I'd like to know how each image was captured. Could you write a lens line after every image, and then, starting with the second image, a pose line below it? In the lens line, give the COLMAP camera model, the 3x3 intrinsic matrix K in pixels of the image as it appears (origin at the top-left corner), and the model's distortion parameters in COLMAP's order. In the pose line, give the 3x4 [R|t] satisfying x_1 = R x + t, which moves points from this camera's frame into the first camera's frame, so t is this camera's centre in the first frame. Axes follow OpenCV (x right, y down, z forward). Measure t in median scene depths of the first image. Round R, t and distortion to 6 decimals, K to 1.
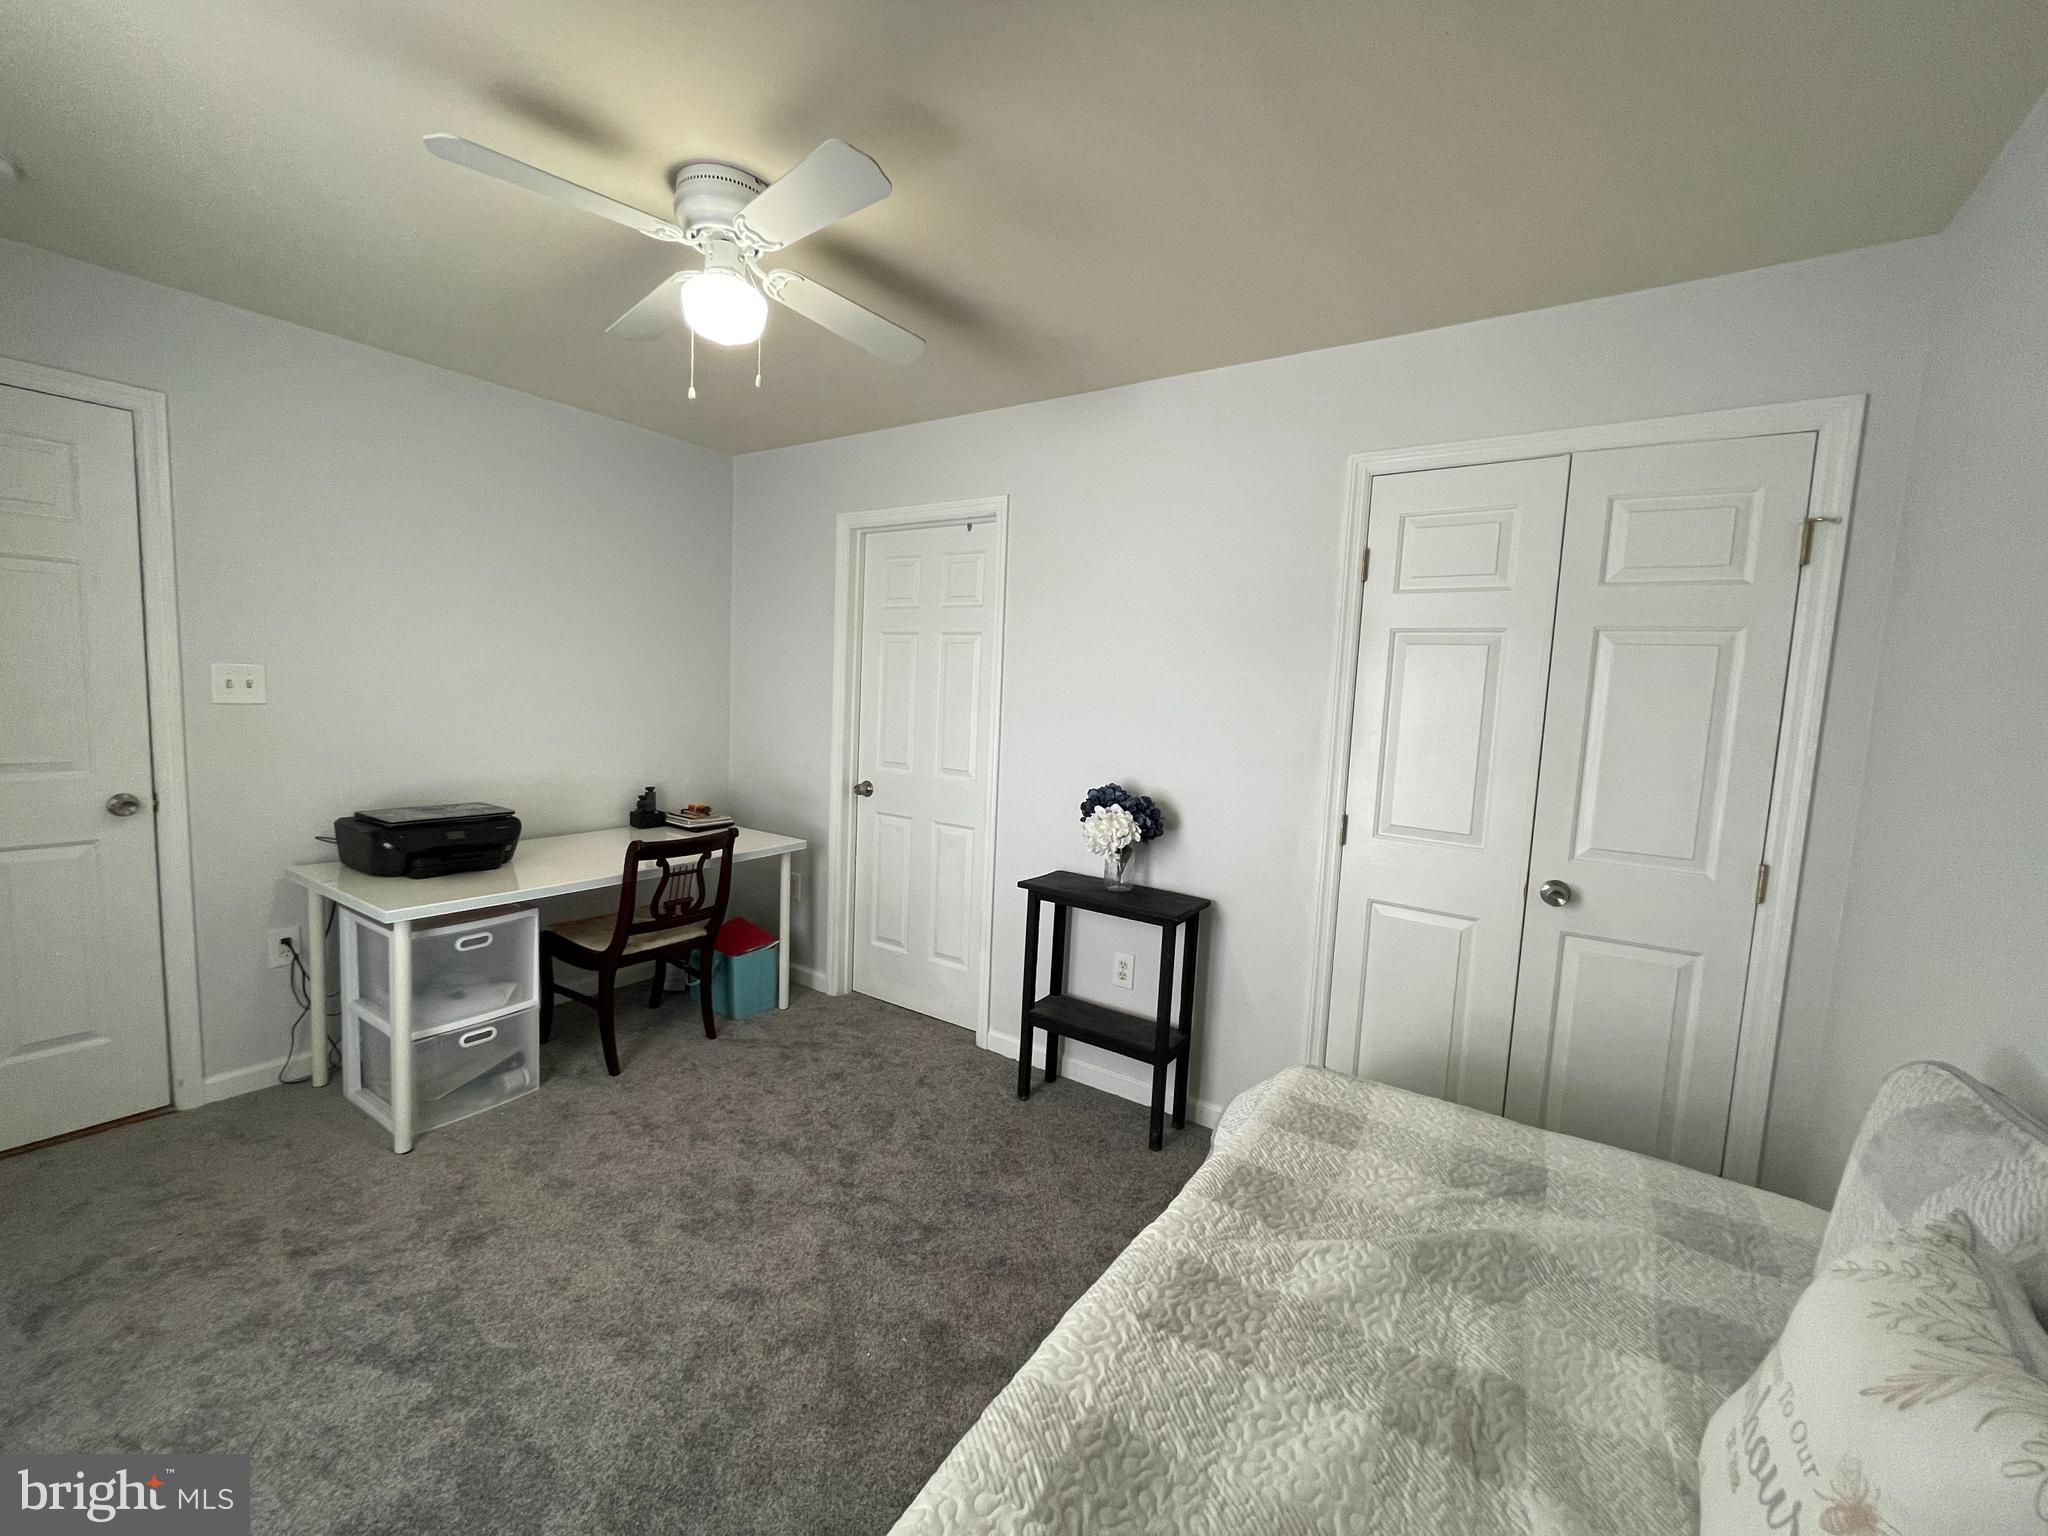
lens RADIAL K [[823.1, 0, 1026.2], [0, 823.1, 766.5], [0, 0, 1]] dist [-0.006541, 0.000244]
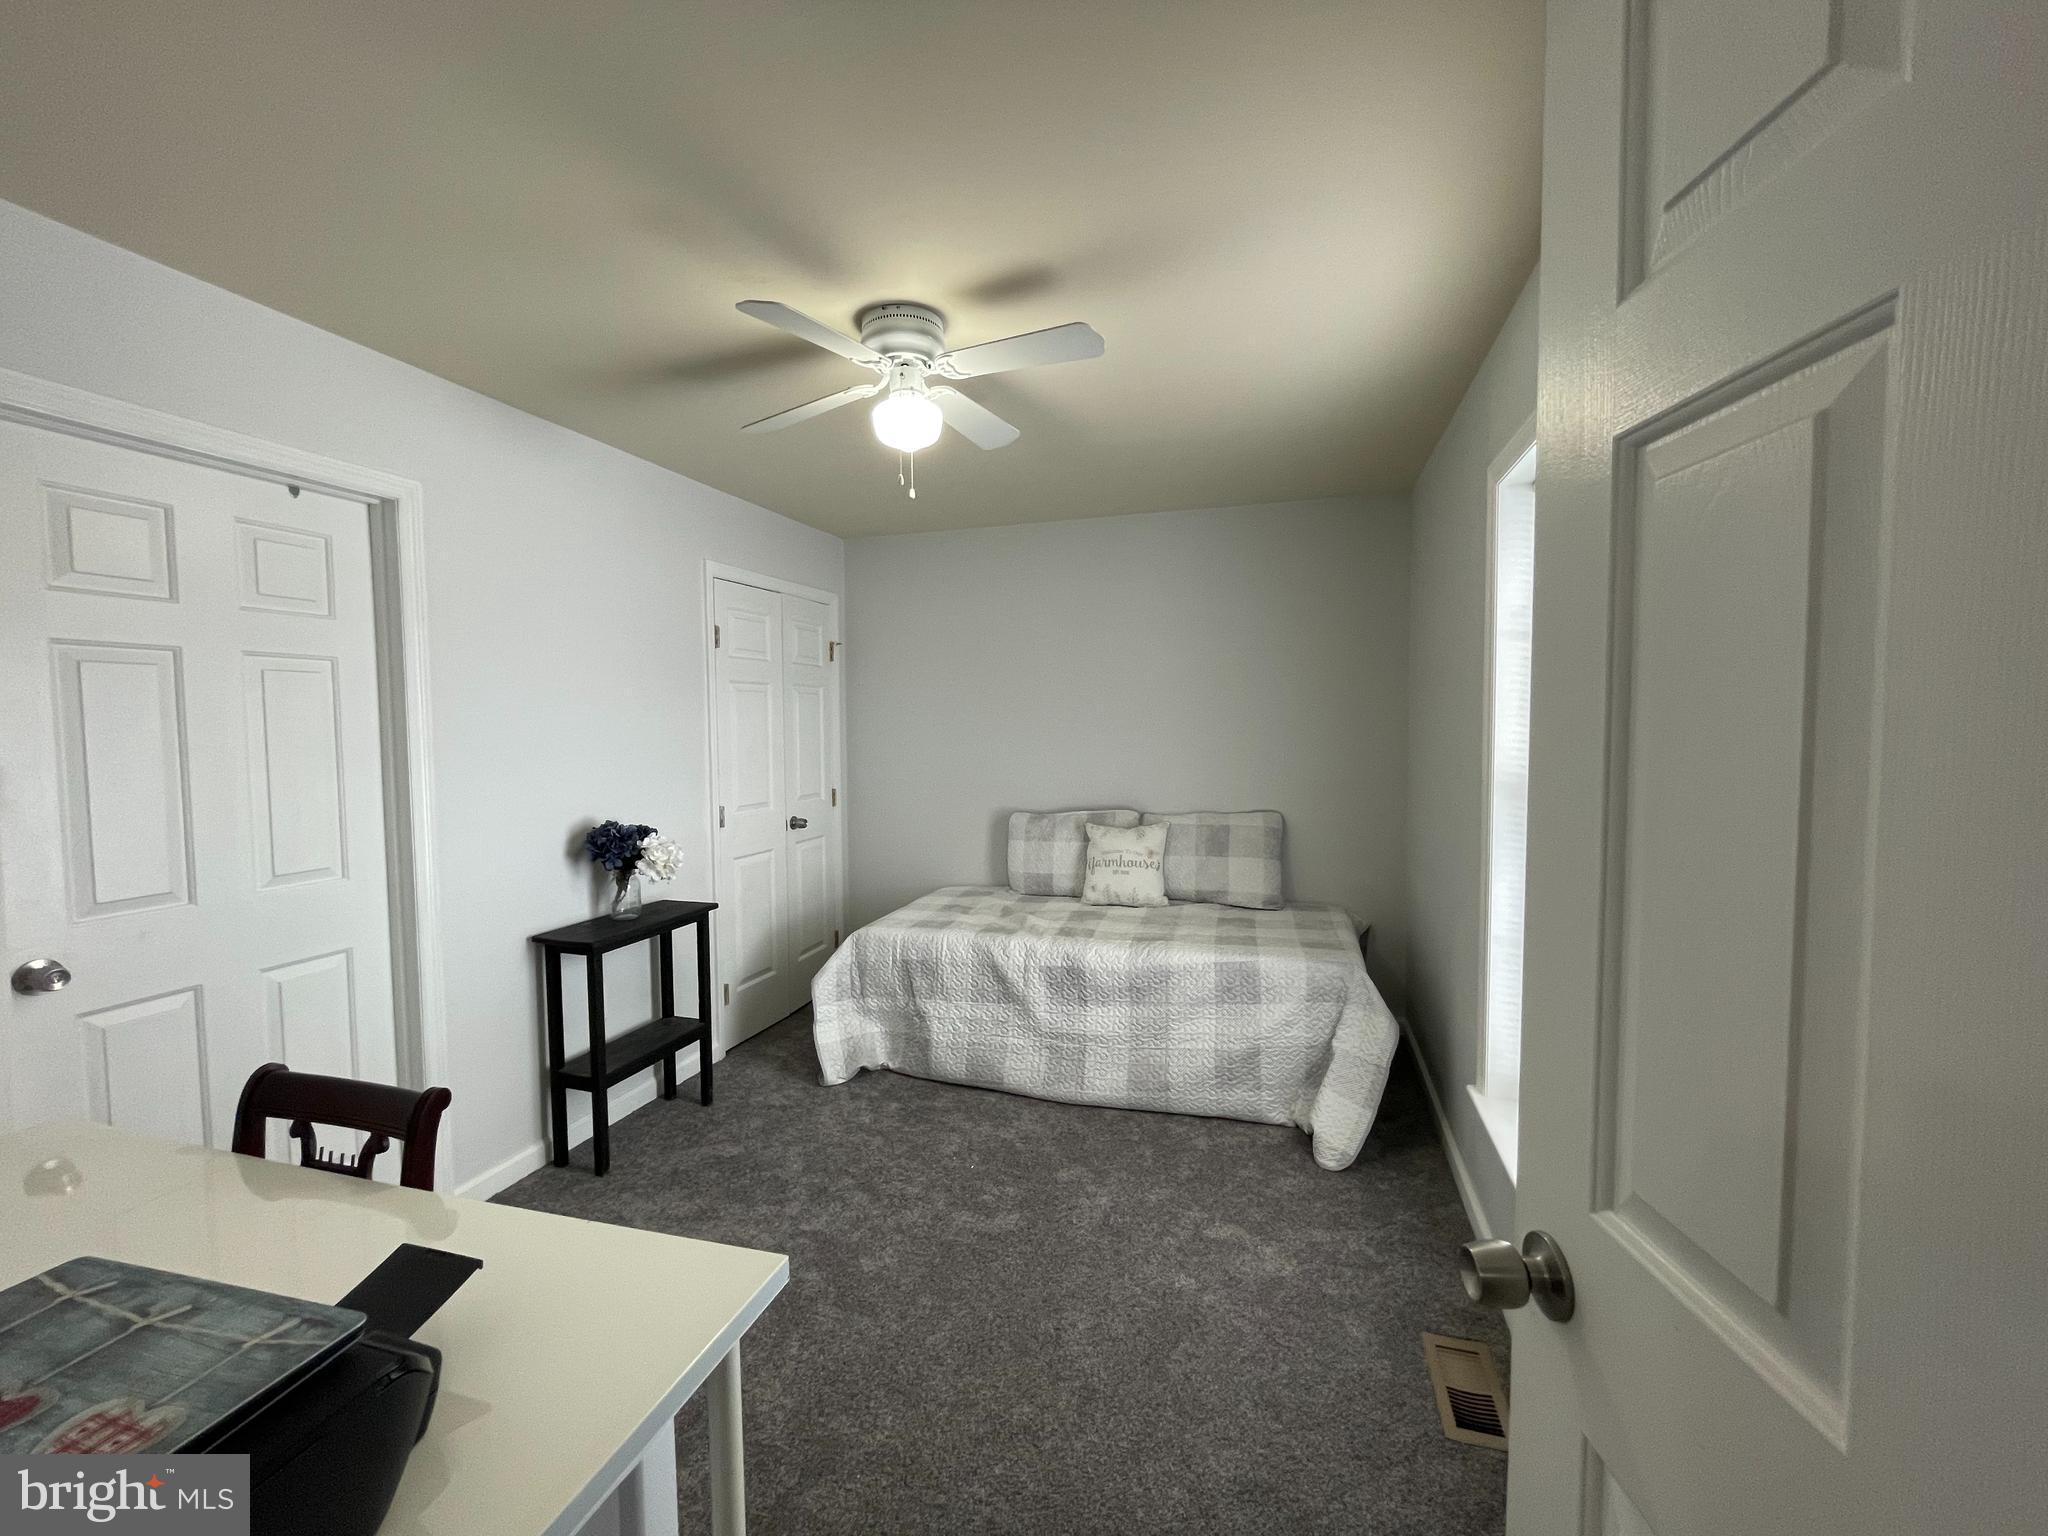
lens RADIAL K [[823.1, 0, 1026.2], [0, 823.1, 766.5], [0, 0, 1]] dist [-0.006541, 0.000244]
pose [[-0.264427, -0.089899, 0.960207, -1.142553], [0.088723, 0.989156, 0.117042, -0.131637], [-0.960316, 0.116142, -0.253583, 0.832680]]
